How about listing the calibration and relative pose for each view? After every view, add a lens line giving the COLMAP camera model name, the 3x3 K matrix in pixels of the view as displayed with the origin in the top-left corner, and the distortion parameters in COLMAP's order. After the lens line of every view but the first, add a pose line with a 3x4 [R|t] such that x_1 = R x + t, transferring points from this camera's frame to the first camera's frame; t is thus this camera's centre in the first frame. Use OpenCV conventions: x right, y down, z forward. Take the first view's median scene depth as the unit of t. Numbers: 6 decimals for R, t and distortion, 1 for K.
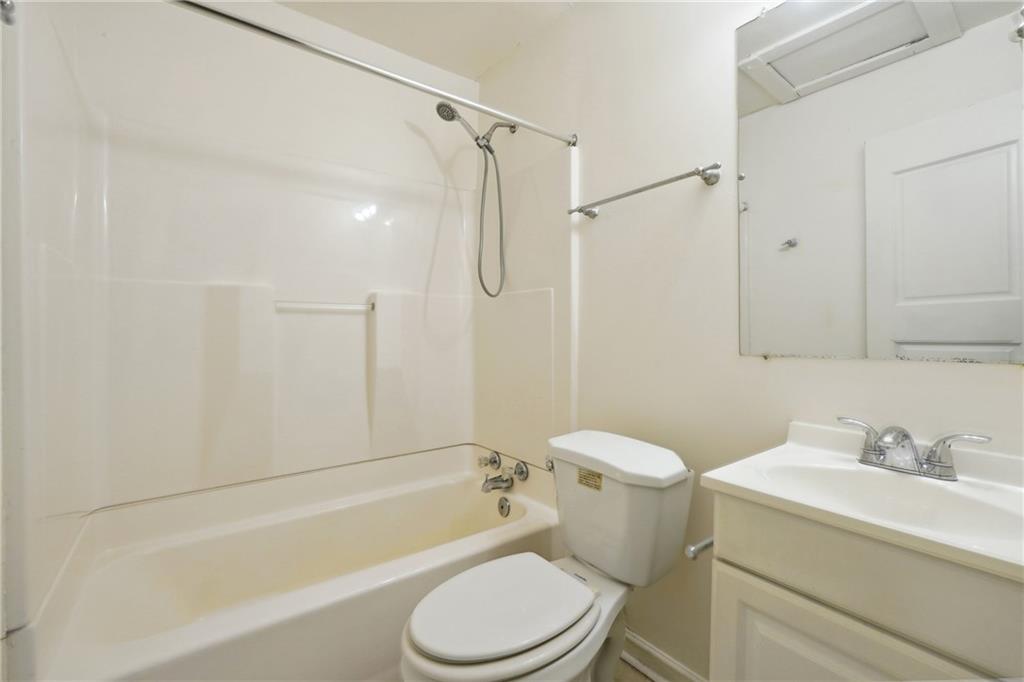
lens RADIAL K [[436.1, 0, 513.1], [0, 436.1, 336.5], [0, 0, 1]] dist [-0.008270, 0.000378]
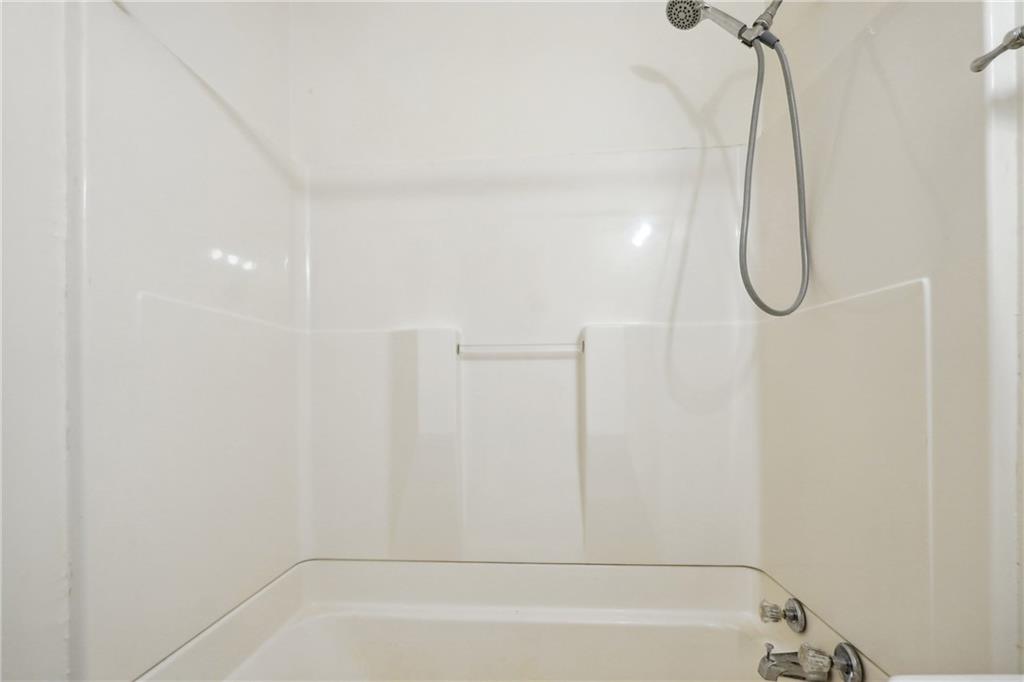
lens RADIAL K [[451.2, 0, 512.1], [0, 451.2, 384.7], [0, 0, 1]] dist [-0.032462, 0.010255]
pose [[0.750905, -0.001907, -0.660407, 0.066048], [0.001446, 0.999998, -0.001243, -0.007113], [0.660408, -0.000021, 0.750907, 0.381453]]
